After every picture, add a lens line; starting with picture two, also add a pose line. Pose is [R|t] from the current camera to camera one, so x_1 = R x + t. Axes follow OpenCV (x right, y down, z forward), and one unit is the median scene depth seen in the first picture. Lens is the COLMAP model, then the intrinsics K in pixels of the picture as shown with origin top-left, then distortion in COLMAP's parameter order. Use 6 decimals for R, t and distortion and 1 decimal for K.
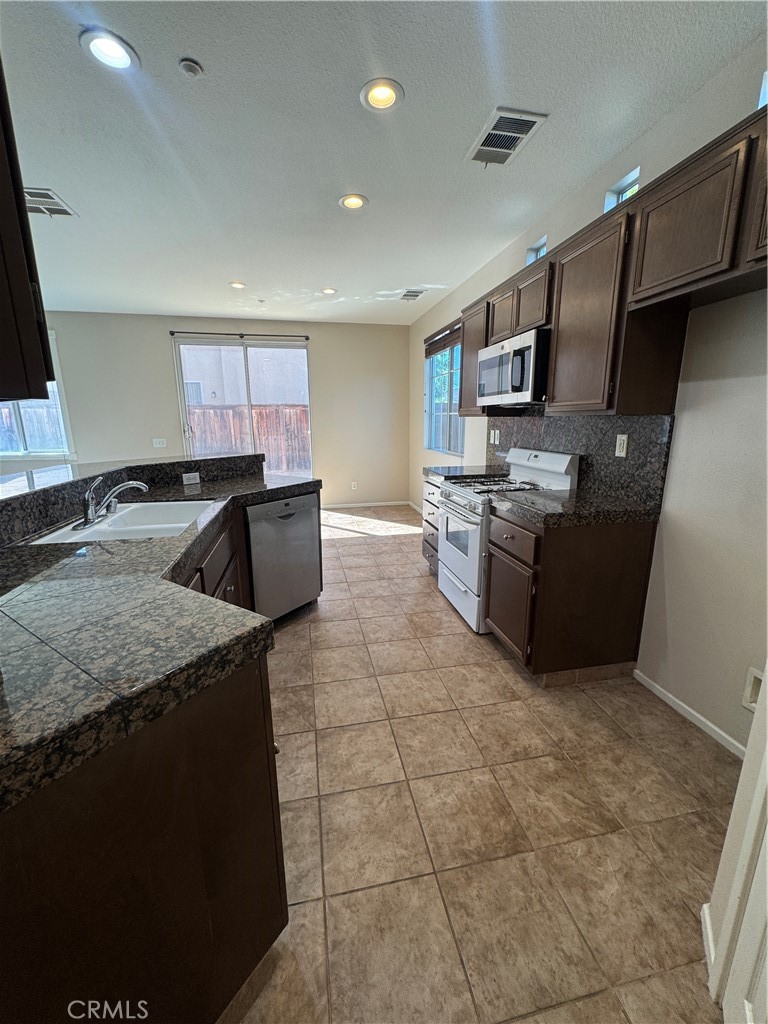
lens RADIAL K [[409.1, 0, 382.4], [0, 409.1, 509.4], [0, 0, 1]] dist [-0.003058, 0.000314]
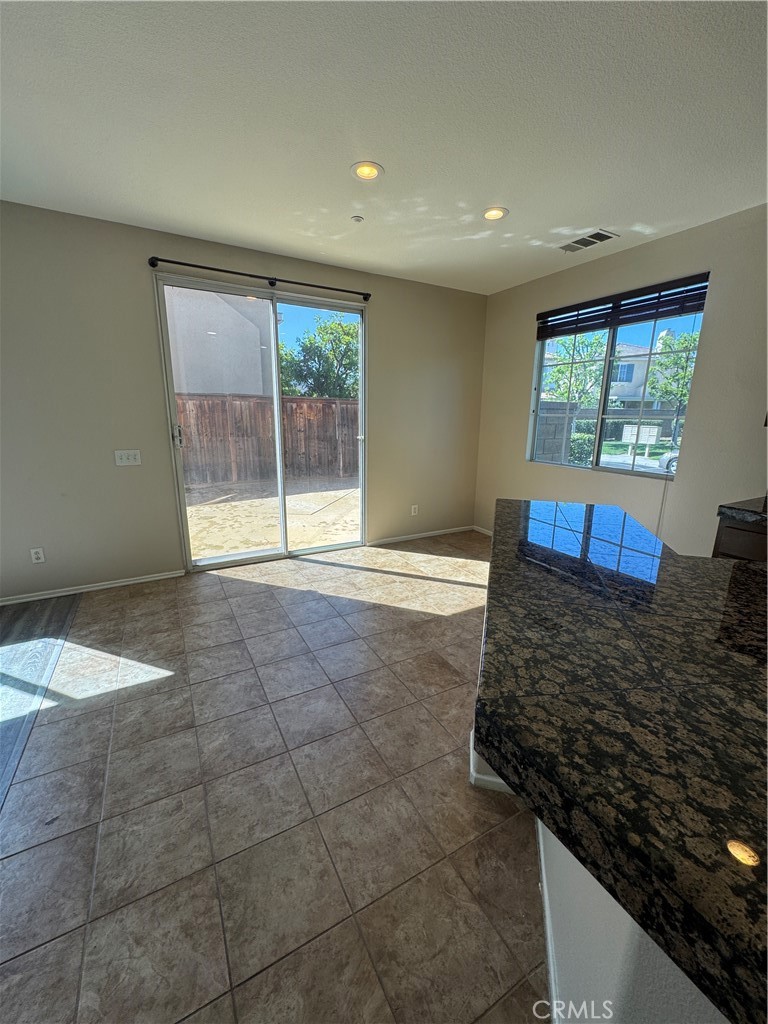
lens RADIAL K [[409.1, 0, 382.3], [0, 409.1, 510.5], [0, 0, 1]] dist [-0.003058, 0.000314]
pose [[0.955293, -0.051052, 0.291220, -1.070240], [0.046104, 0.998652, 0.023832, -0.246181], [-0.292044, -0.009340, 0.956359, 1.006946]]
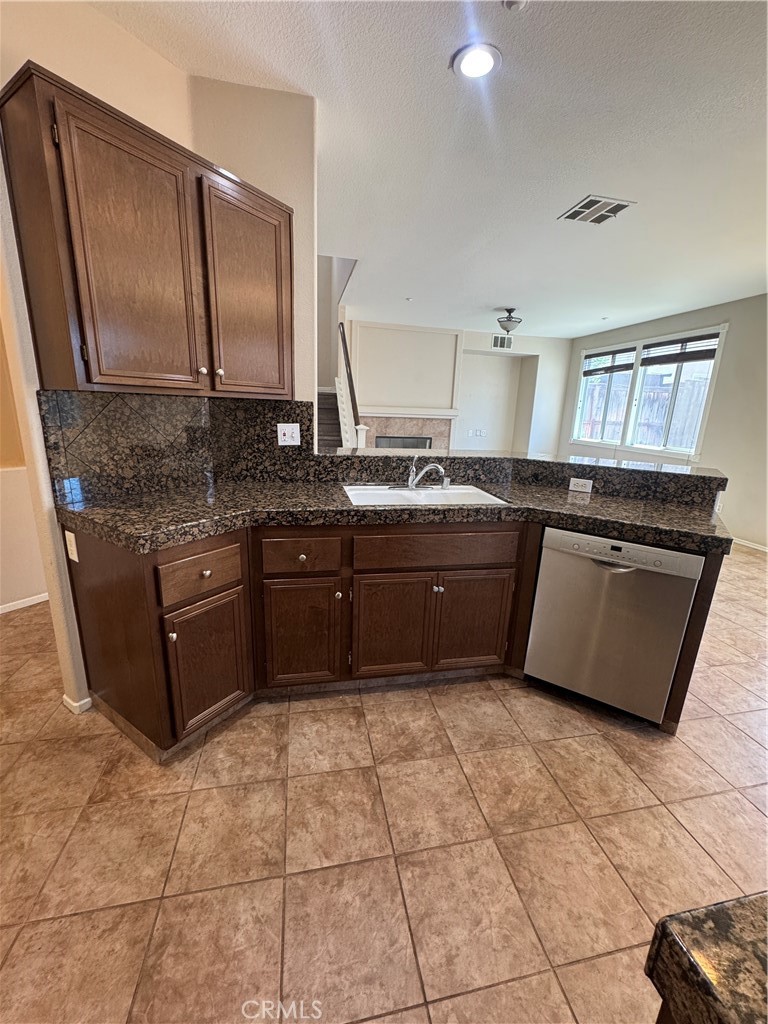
lens RADIAL K [[409.1, 0, 386.3], [0, 409.1, 510.2], [0, 0, 1]] dist [-0.003058, 0.000314]
pose [[0.008395, 0.251578, -0.967801, 0.491230], [-0.252453, 0.937017, 0.241386, -0.173091], [0.967573, 0.242298, 0.071378, 0.740448]]
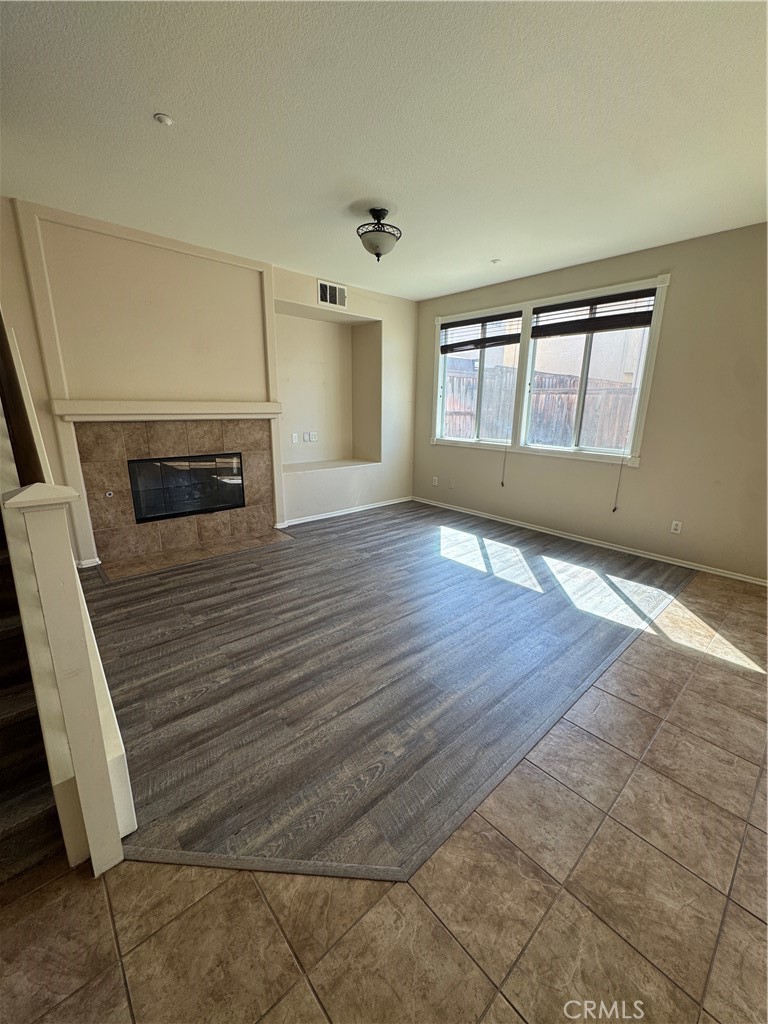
lens RADIAL K [[409.1, 0, 384.9], [0, 409.1, 511.9], [0, 0, 1]] dist [-0.003058, 0.000314]
pose [[0.507327, 0.235737, -0.828883, -1.026311], [-0.205258, 0.967229, 0.149453, -0.172721], [0.836952, 0.094313, 0.539089, 0.751119]]
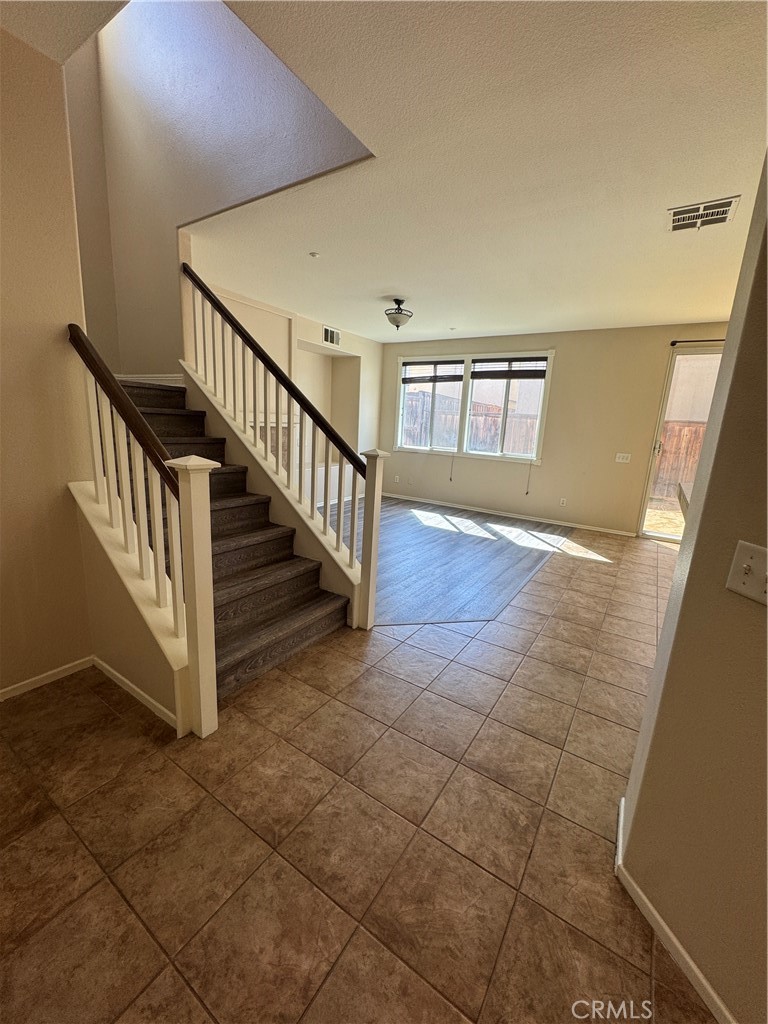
lens RADIAL K [[409.1, 0, 386.9], [0, 409.1, 511.1], [0, 0, 1]] dist [-0.003058, 0.000314]
pose [[0.708409, 0.194434, -0.678493, -0.737234], [-0.210008, 0.975834, 0.060375, 0.055800], [0.673835, 0.099718, 0.732122, -0.211289]]
